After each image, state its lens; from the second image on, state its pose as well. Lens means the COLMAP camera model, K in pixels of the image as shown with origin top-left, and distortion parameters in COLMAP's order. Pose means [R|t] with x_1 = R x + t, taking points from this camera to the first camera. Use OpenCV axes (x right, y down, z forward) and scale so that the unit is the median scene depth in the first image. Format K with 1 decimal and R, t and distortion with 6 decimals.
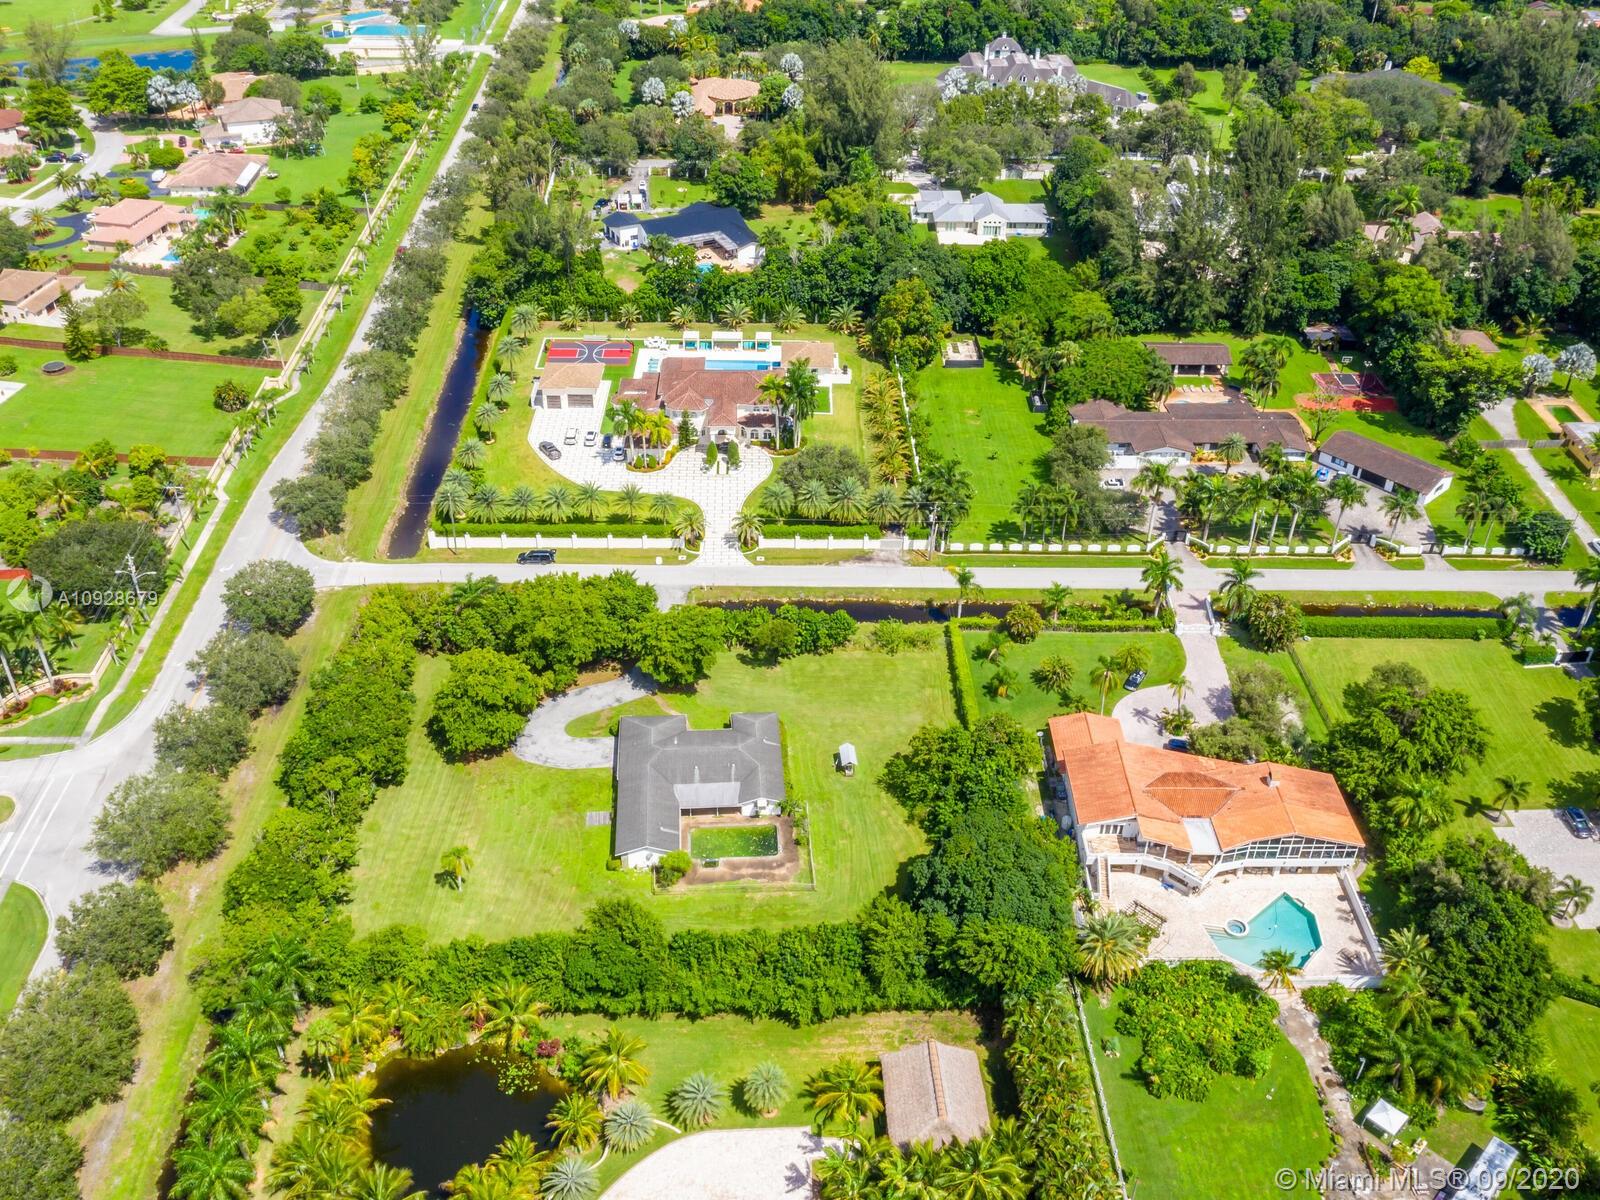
lens RADIAL K [[1434.8, 0, 800.0], [0, 1434.8, 600.0], [0, 0, 1]] dist [-0.004204, 0.000663]
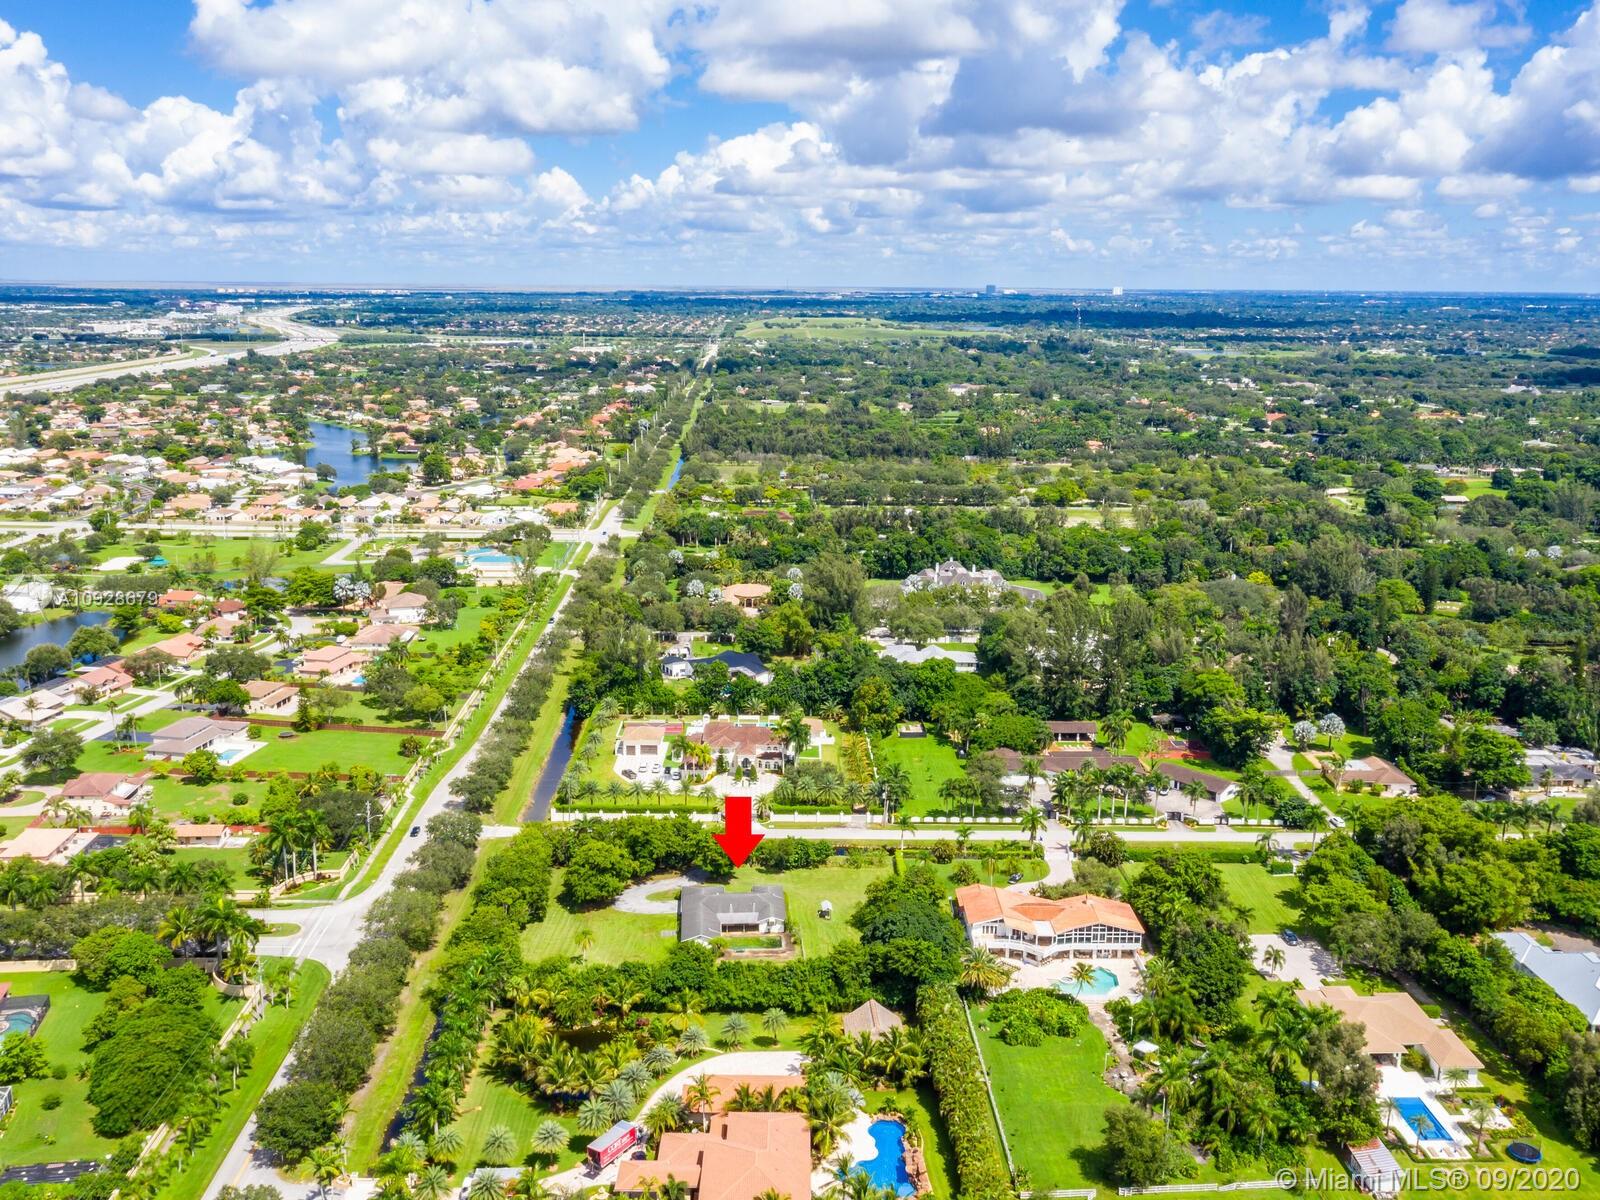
lens RADIAL K [[1434.8, 0, 800.0], [0, 1434.8, 600.0], [0, 0, 1]] dist [-0.004204, 0.000663]
pose [[0.999984, -0.002840, -0.004984, 0.009455], [0.000672, 0.920872, -0.389865, 0.304506], [0.005697, 0.389855, 0.920859, -0.425840]]
